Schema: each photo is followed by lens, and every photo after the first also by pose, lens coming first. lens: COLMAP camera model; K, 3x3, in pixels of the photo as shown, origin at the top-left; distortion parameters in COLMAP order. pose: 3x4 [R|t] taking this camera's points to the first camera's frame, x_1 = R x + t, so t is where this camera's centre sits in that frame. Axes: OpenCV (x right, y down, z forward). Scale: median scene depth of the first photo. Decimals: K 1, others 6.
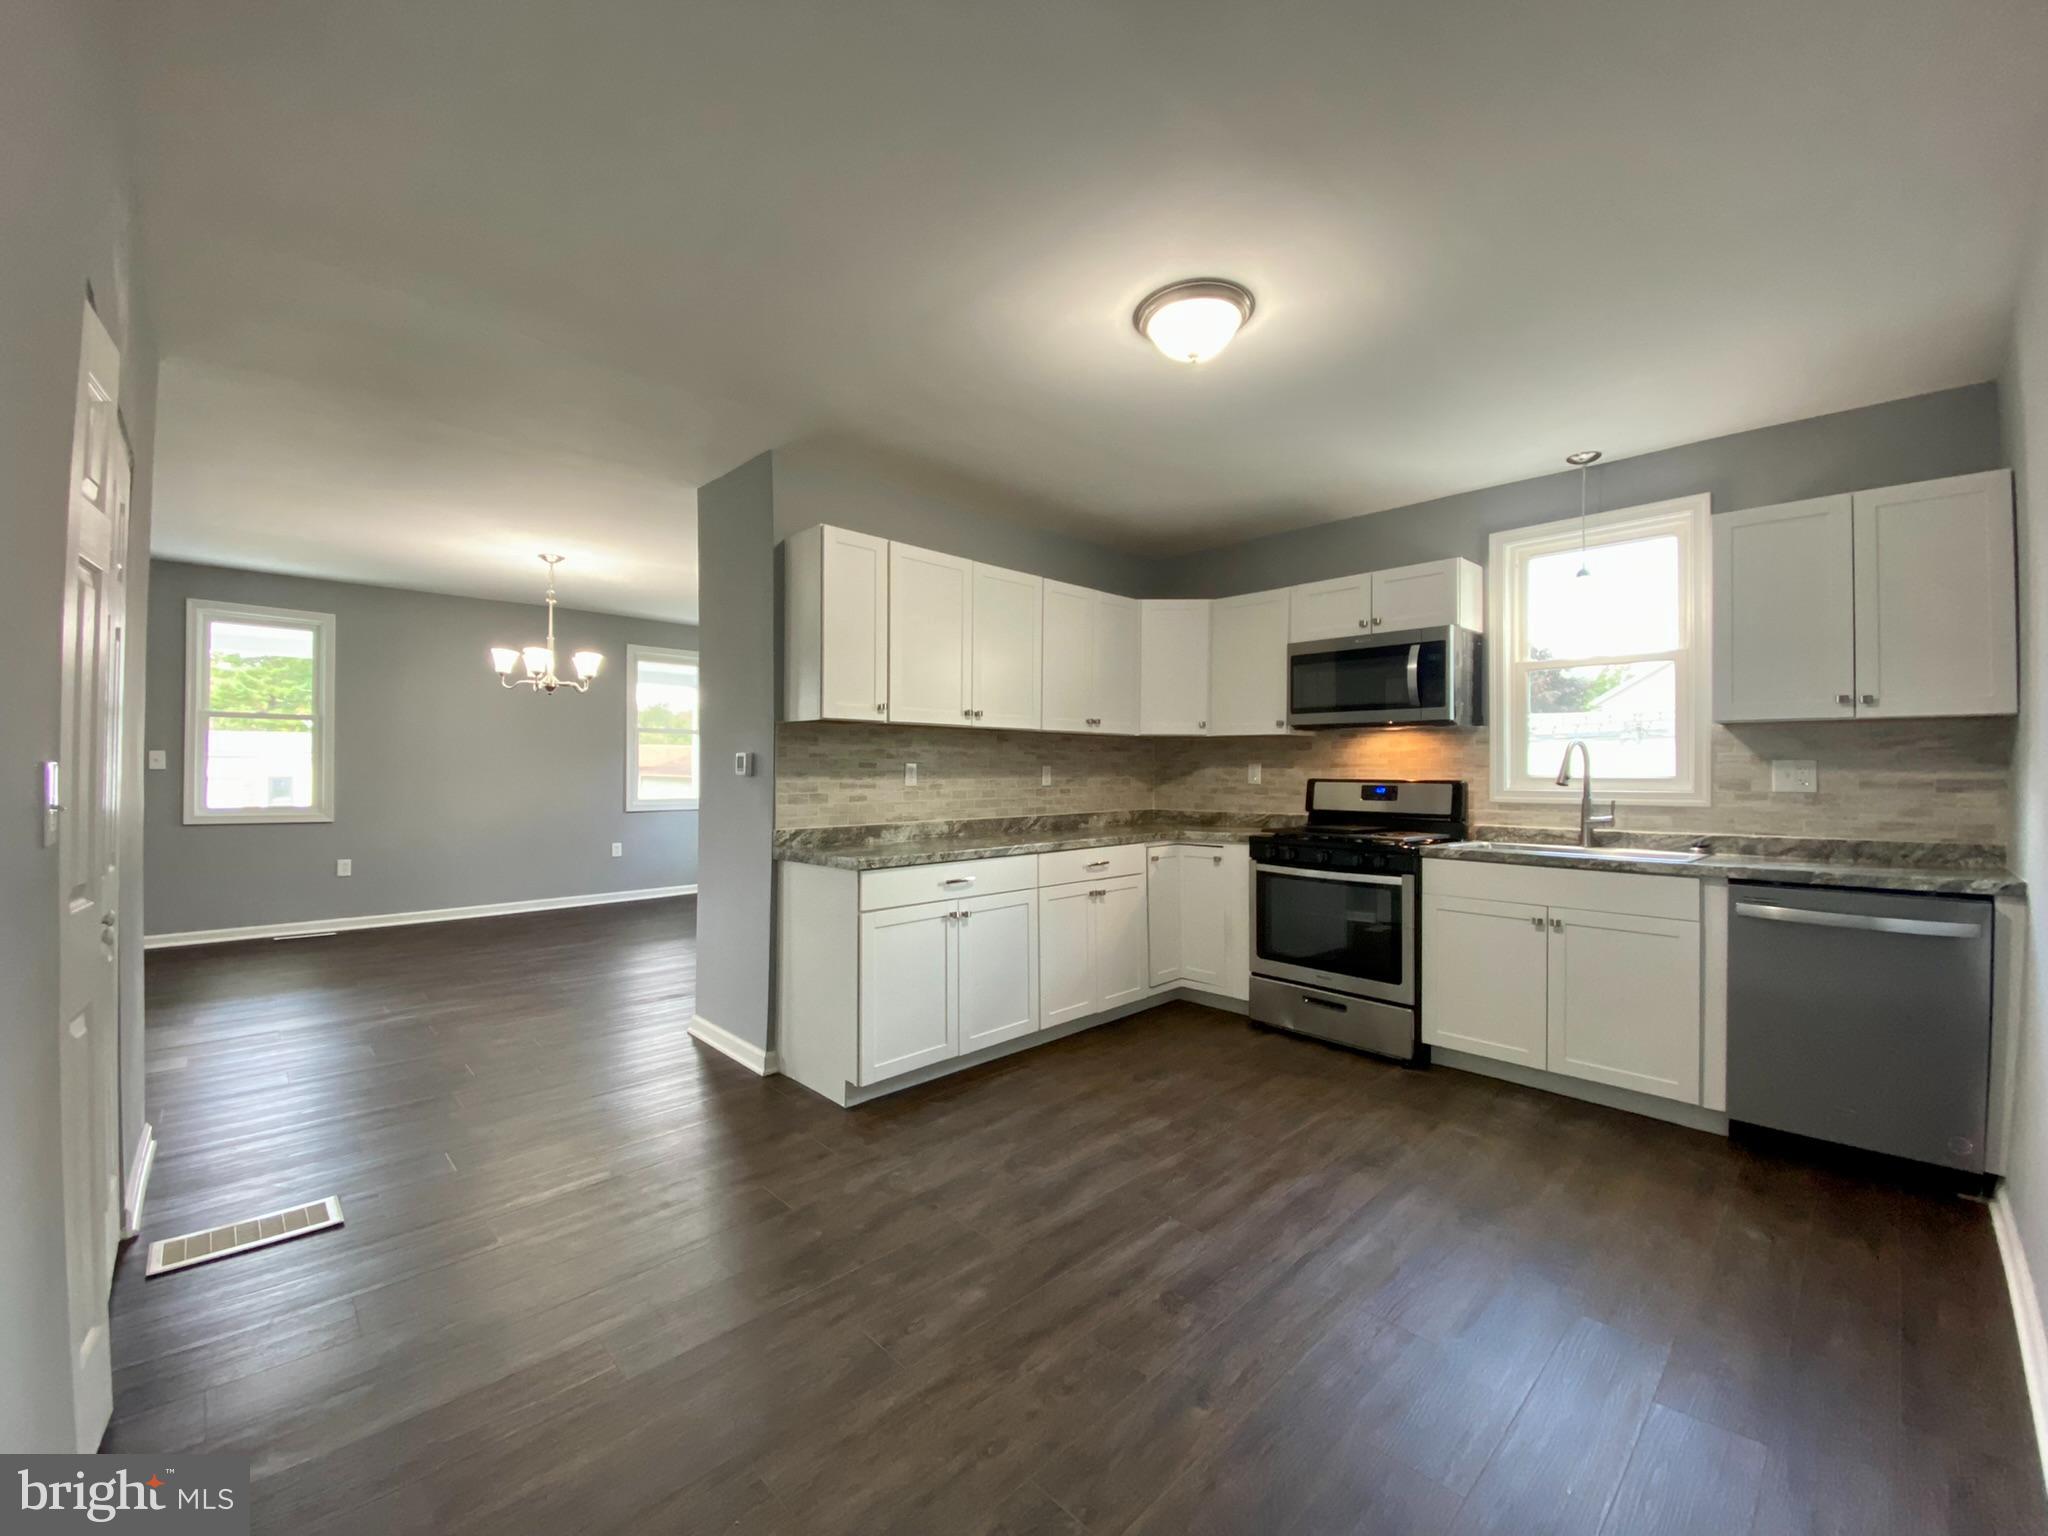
lens RADIAL K [[834.8, 0, 1014.4], [0, 834.8, 762.1], [0, 0, 1]] dist [0.010122, -0.008112]
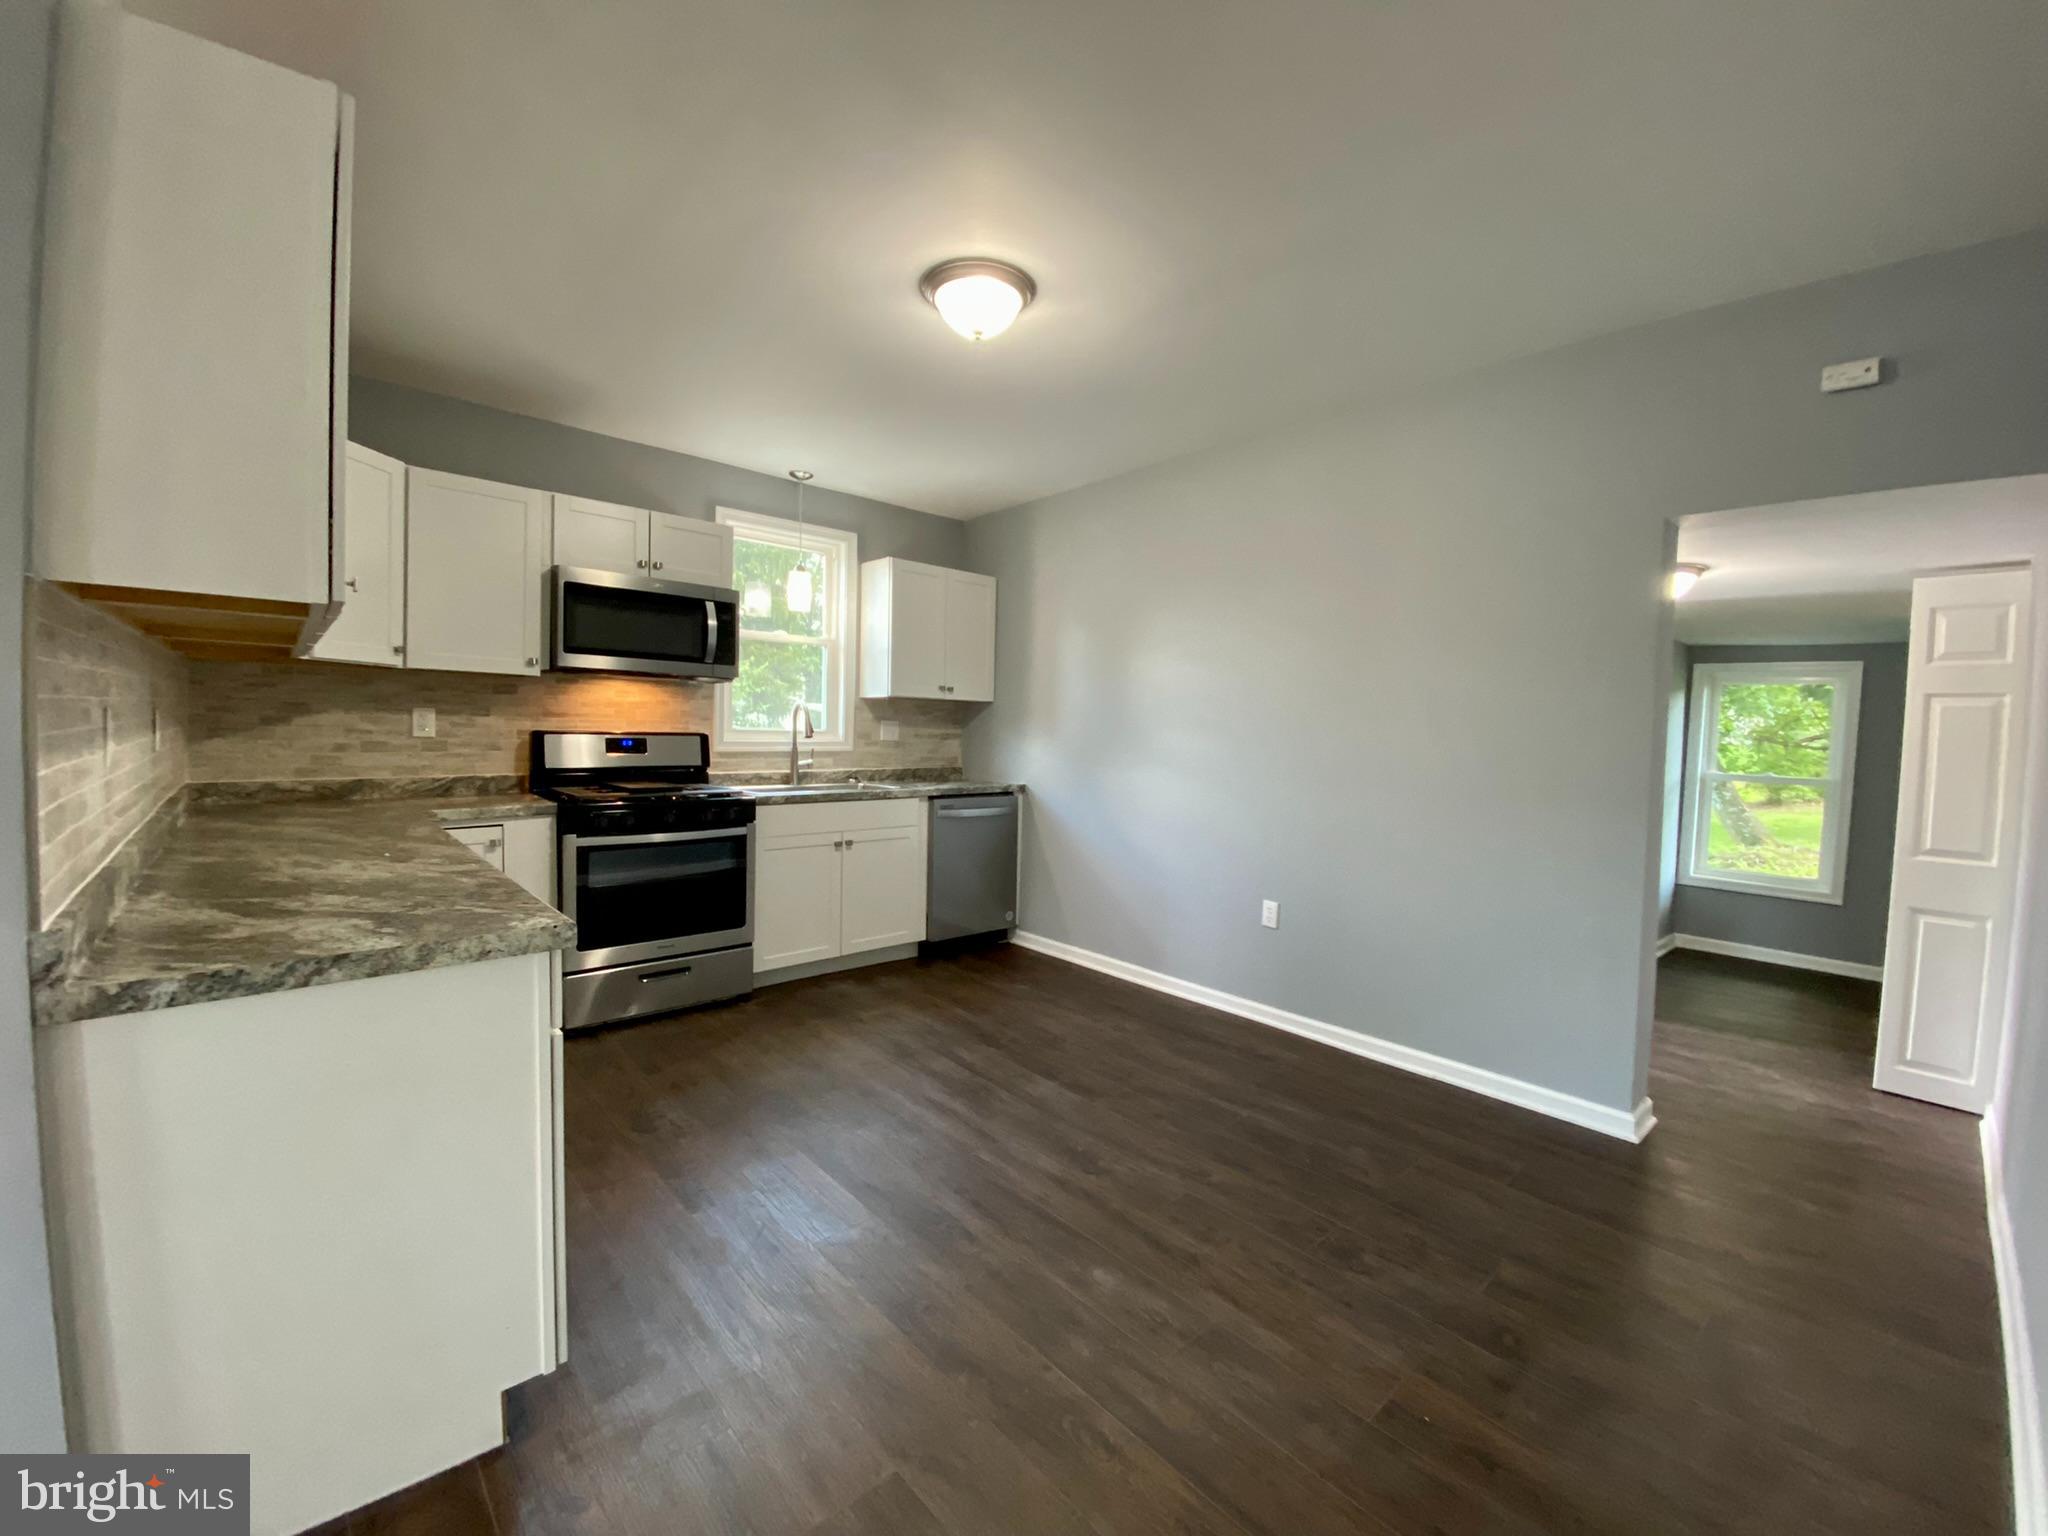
lens RADIAL K [[834.8, 0, 1013.1], [0, 834.8, 766.3], [0, 0, 1]] dist [0.010122, -0.008112]
pose [[0.013212, -0.054691, 0.998416, -0.590915], [-0.037814, 0.997761, 0.055155, -0.010304], [-0.999197, -0.038483, 0.011115, 0.656337]]
